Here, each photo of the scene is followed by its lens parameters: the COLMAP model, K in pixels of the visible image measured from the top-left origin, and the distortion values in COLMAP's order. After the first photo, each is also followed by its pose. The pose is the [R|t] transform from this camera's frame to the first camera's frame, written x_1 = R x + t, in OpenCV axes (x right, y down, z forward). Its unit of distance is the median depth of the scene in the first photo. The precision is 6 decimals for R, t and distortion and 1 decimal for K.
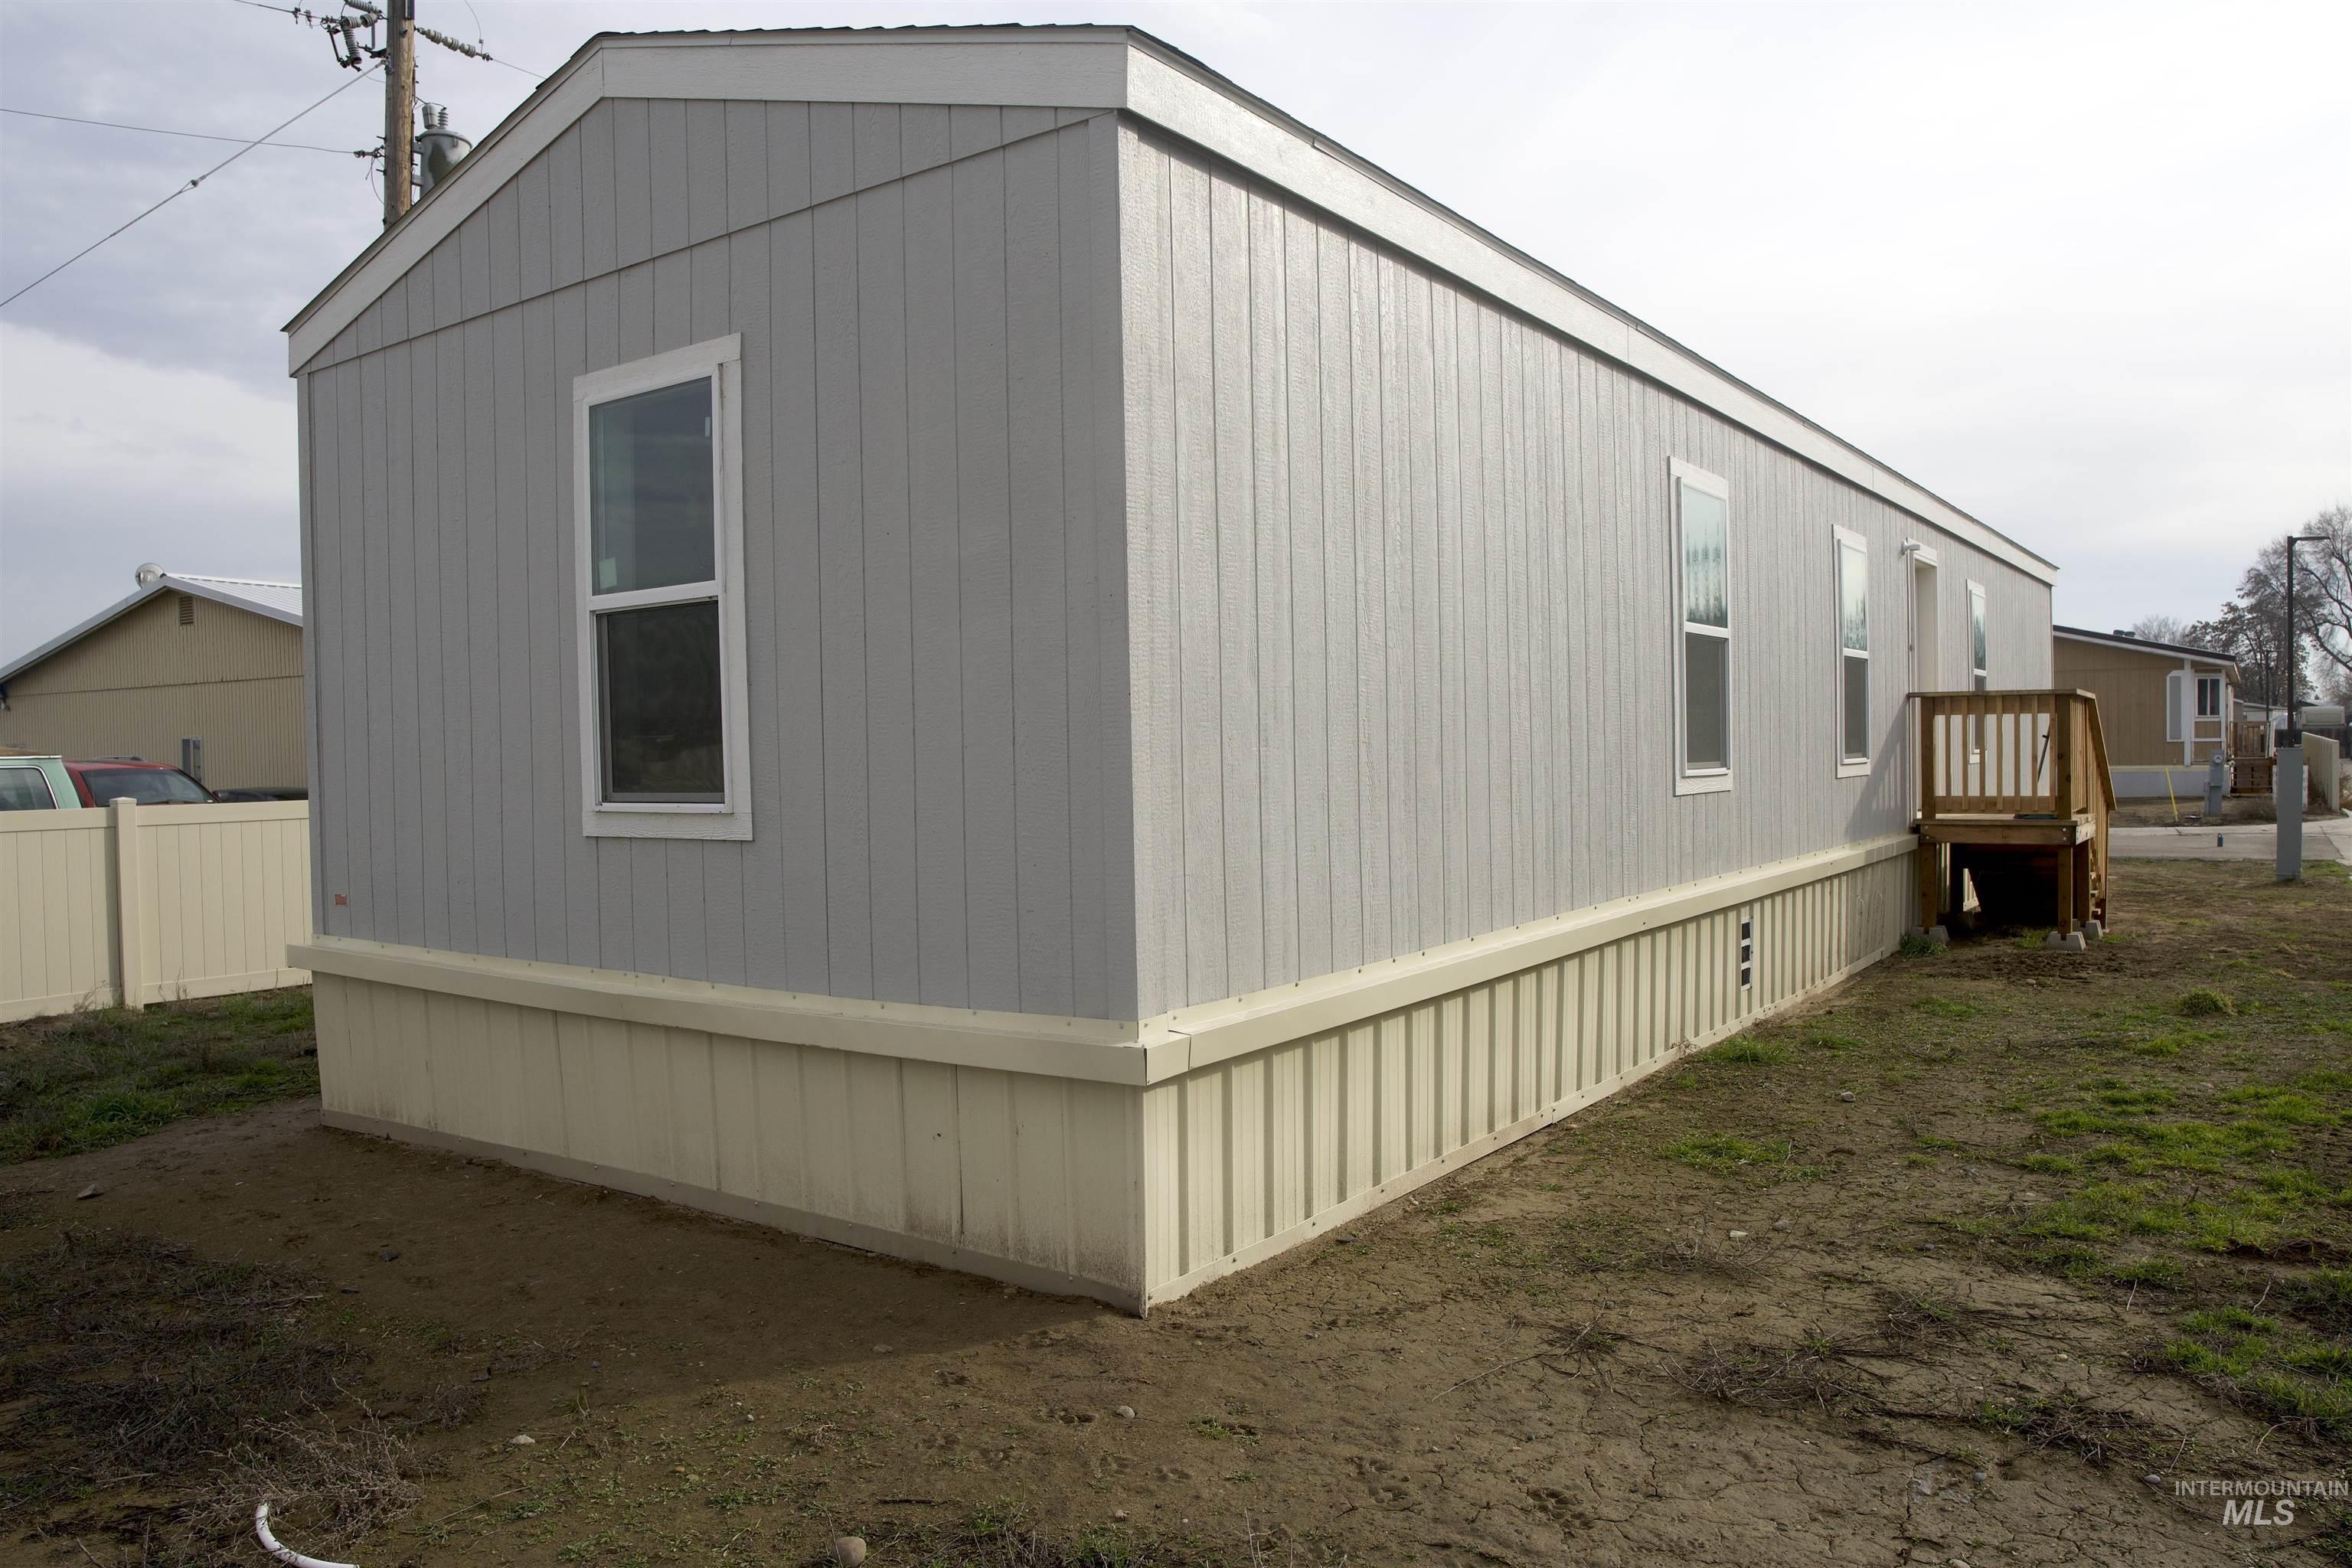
lens RADIAL K [[1654.1, 0, 1176.0], [0, 1654.1, 784.0], [0, 0, 1]] dist [-0.100178, 0.000979]
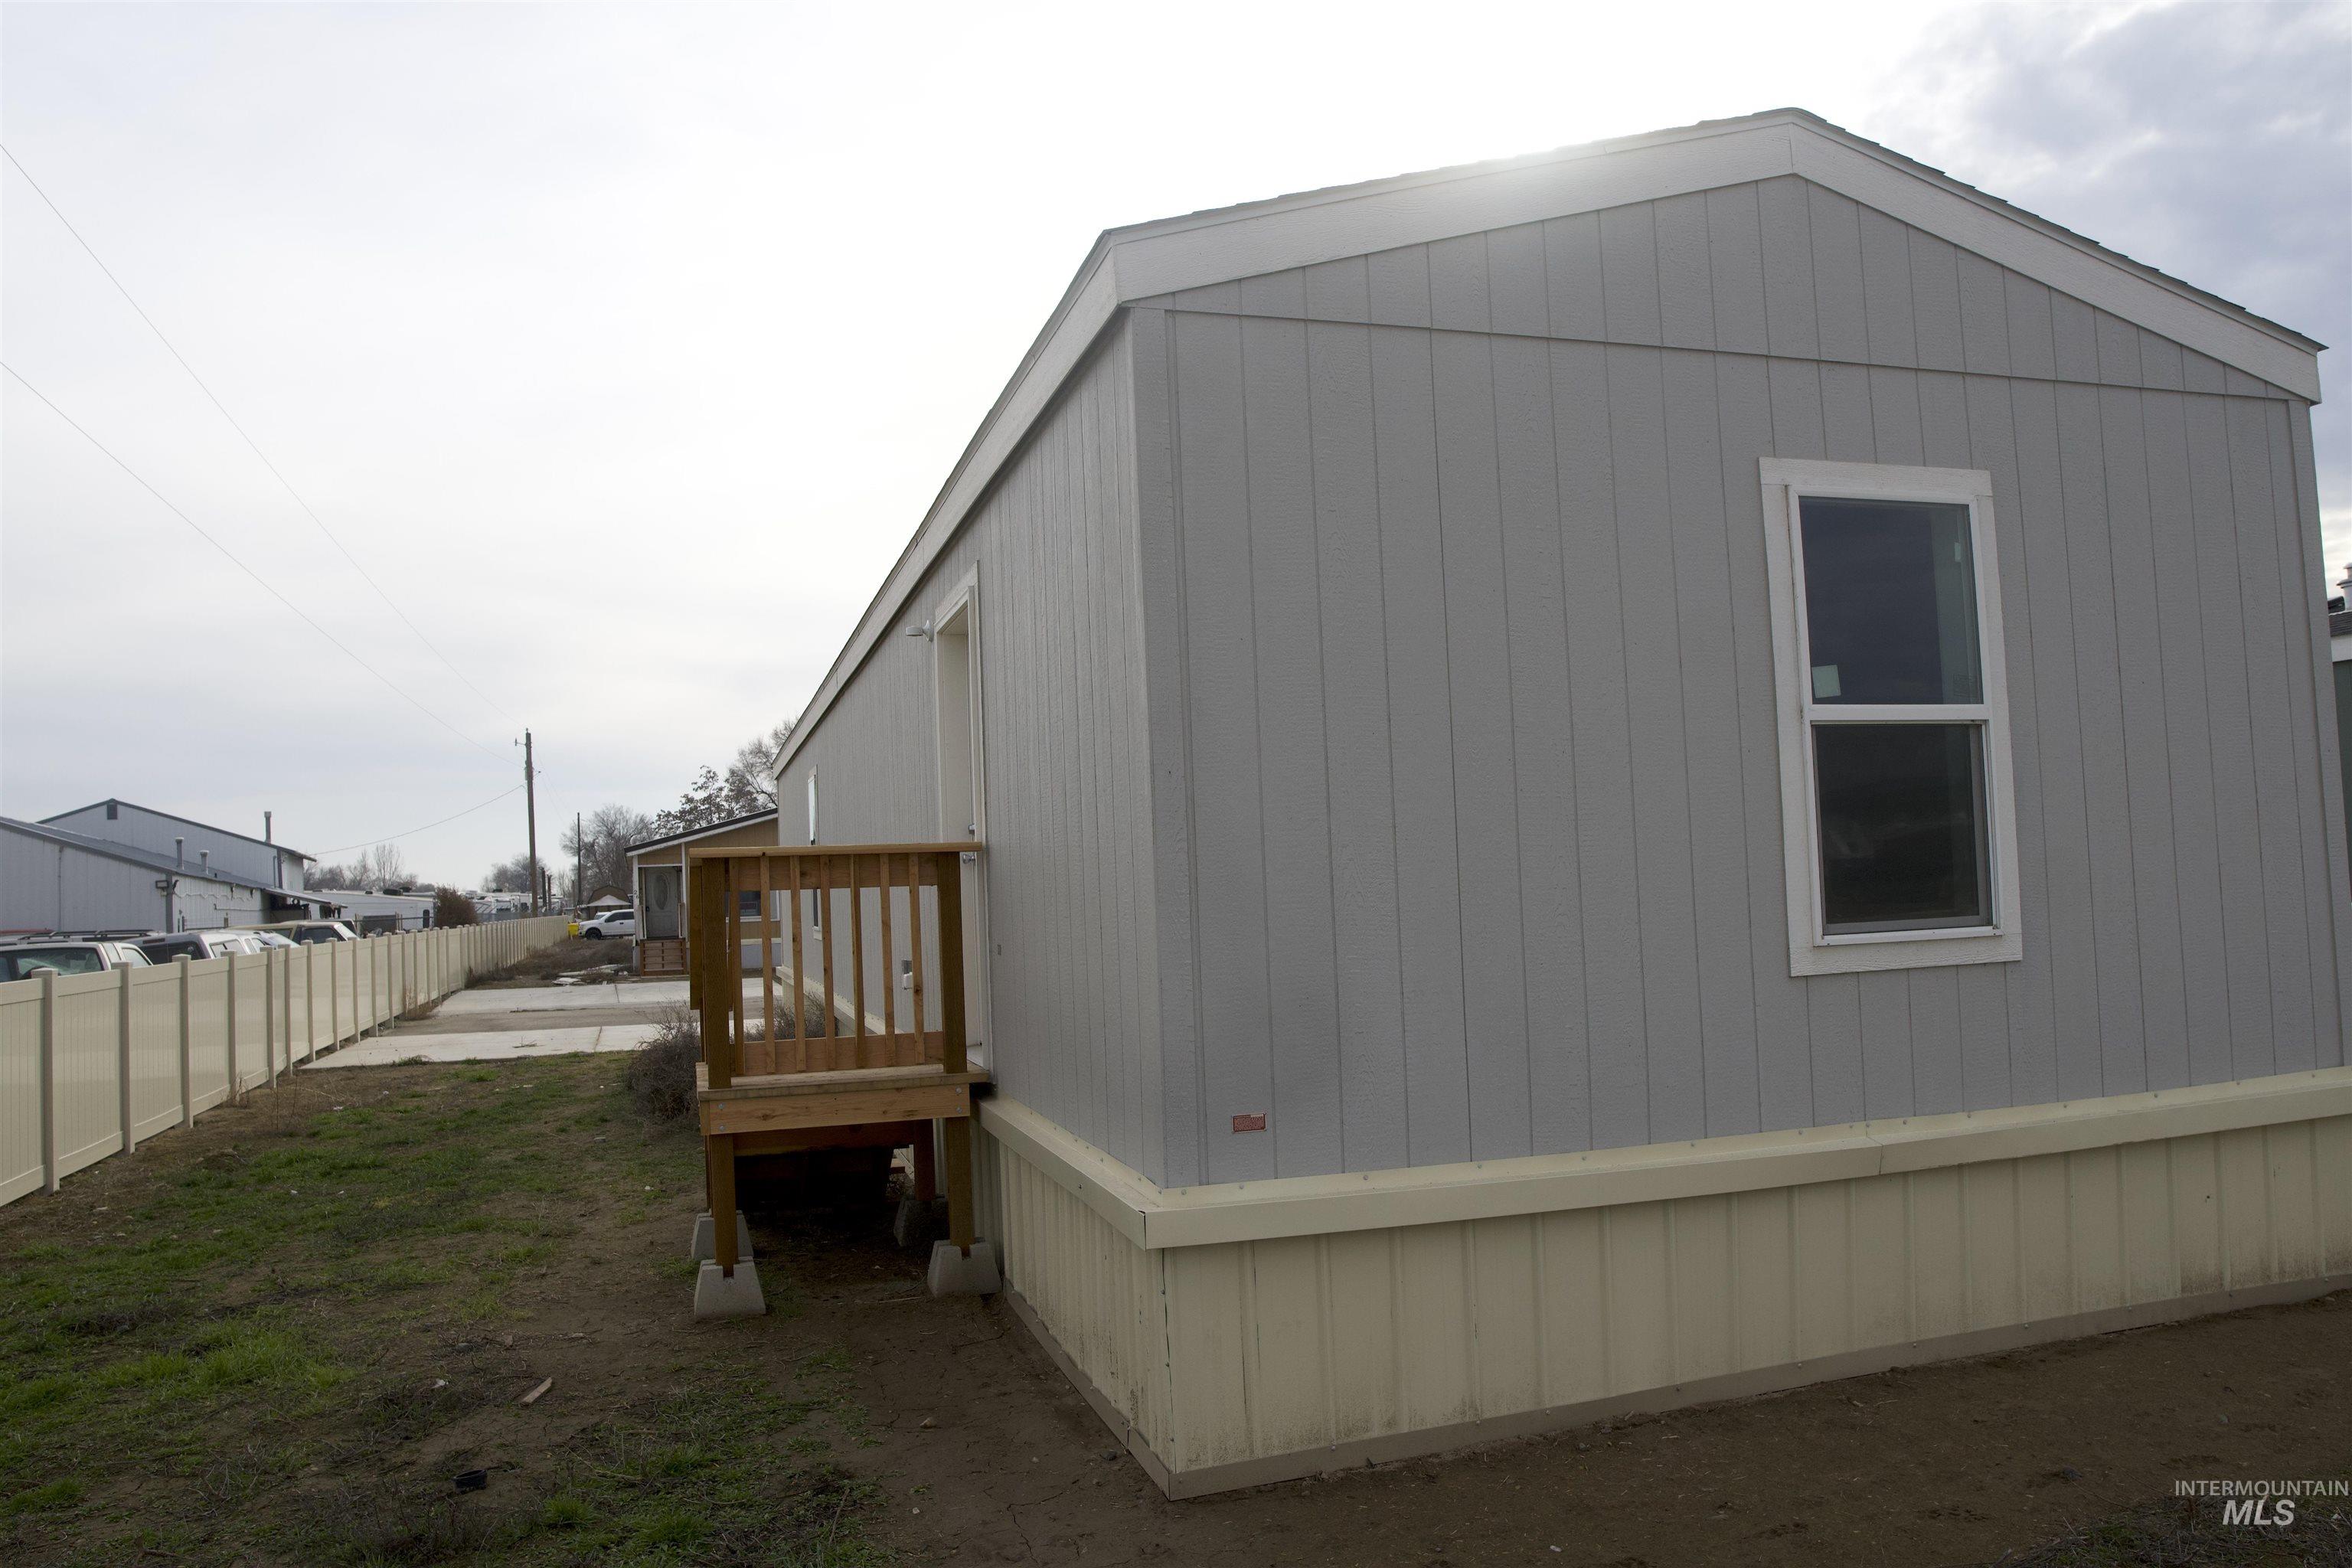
lens RADIAL K [[1616.7, 0, 1176.0], [0, 1616.7, 784.0], [0, 0, 1]] dist [-0.058502, 0.004496]
pose [[0.615136, 0.047601, 0.786983, -1.302974], [0.041994, 0.994781, -0.092994, -0.004598], [-0.787302, 0.090252, 0.609926, 0.762397]]
